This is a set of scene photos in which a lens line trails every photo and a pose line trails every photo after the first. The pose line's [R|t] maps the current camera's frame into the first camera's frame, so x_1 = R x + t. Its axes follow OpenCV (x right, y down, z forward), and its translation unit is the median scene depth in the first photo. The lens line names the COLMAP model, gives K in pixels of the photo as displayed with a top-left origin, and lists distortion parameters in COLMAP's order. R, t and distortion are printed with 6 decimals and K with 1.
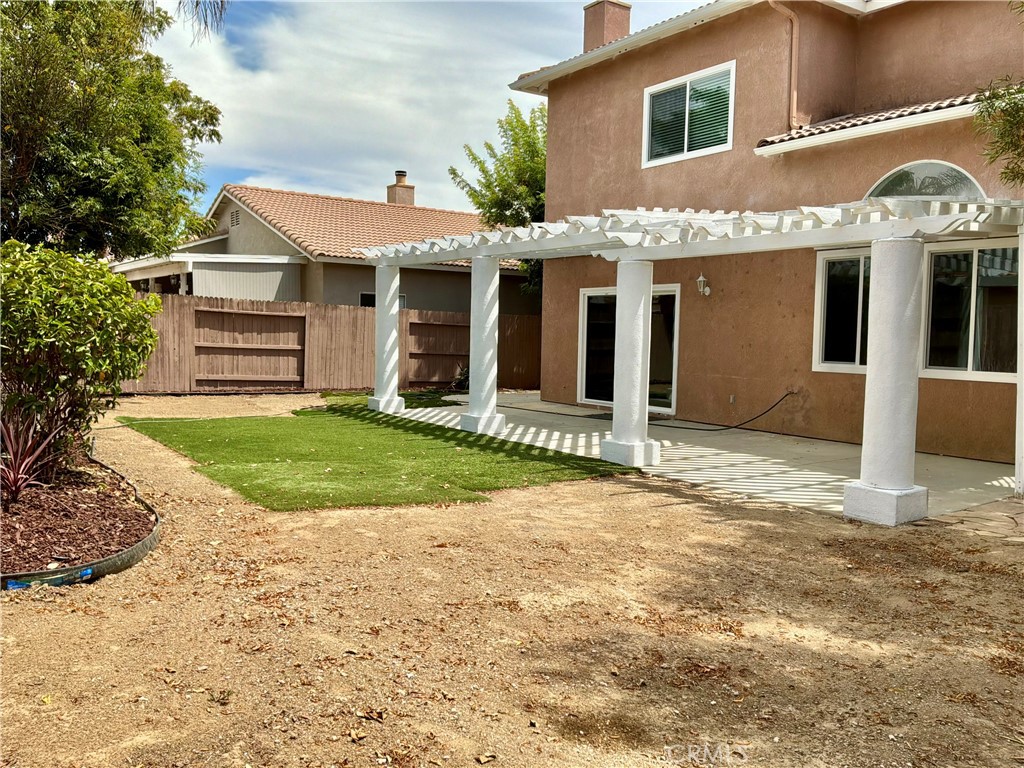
lens RADIAL K [[833.5, 0, 512.0], [0, 833.5, 384.0], [0, 0, 1]] dist [0.164572, -0.355192]
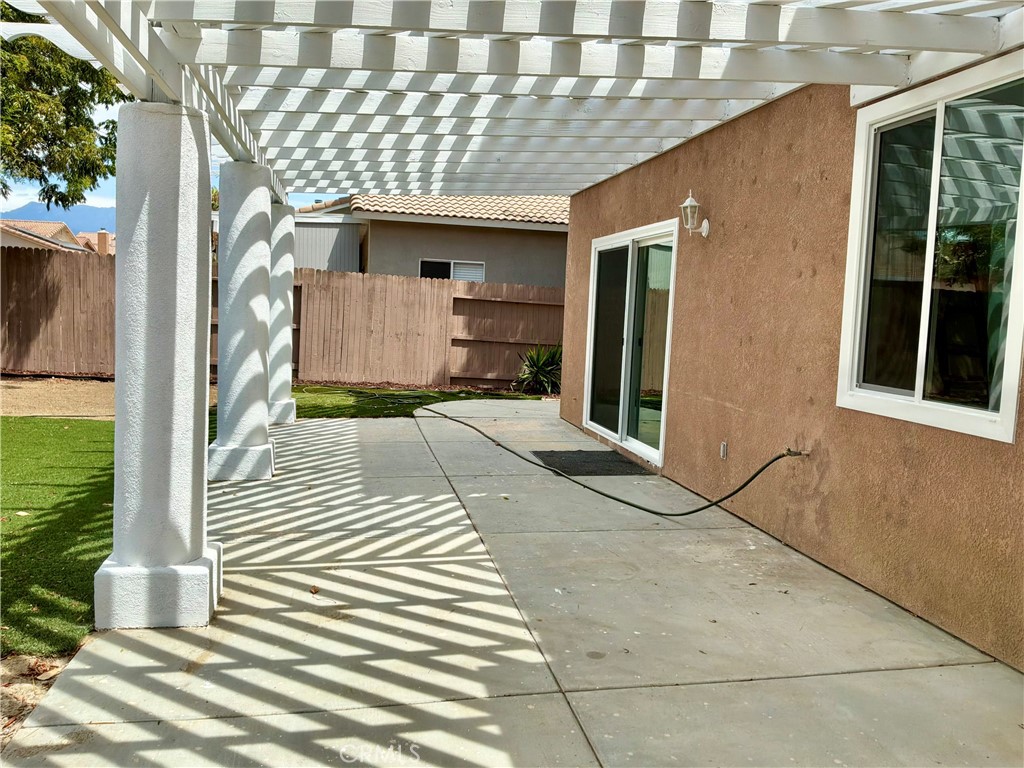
lens RADIAL K [[833.5, 0, 512.0], [0, 833.5, 384.0], [0, 0, 1]] dist [0.164572, -0.355192]
pose [[0.911103, 0.056345, -0.408310, 0.316624], [-0.051433, 0.998411, 0.023009, -0.022748], [0.408958, 0.000037, 0.912553, 0.469178]]
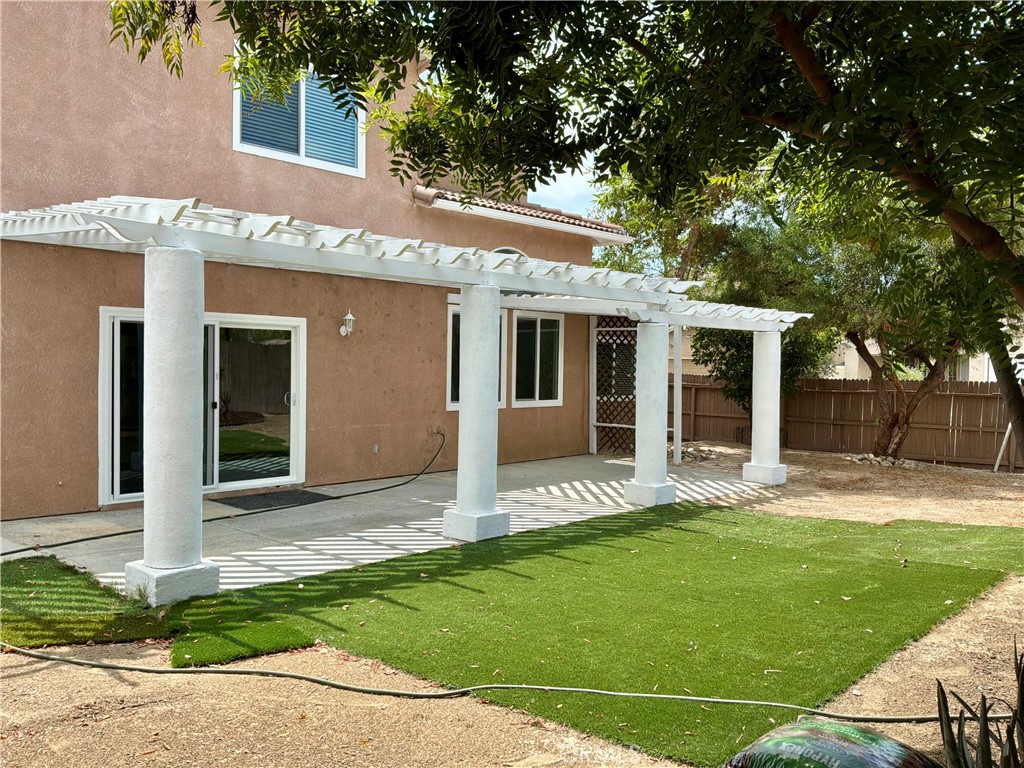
lens RADIAL K [[833.5, 0, 512.0], [0, 833.5, 384.0], [0, 0, 1]] dist [0.164572, -0.355192]
pose [[-0.202995, -0.050500, 0.977877, -0.613093], [0.044510, 0.997161, 0.060736, -0.094748], [-0.978168, 0.055854, -0.200171, 0.948077]]
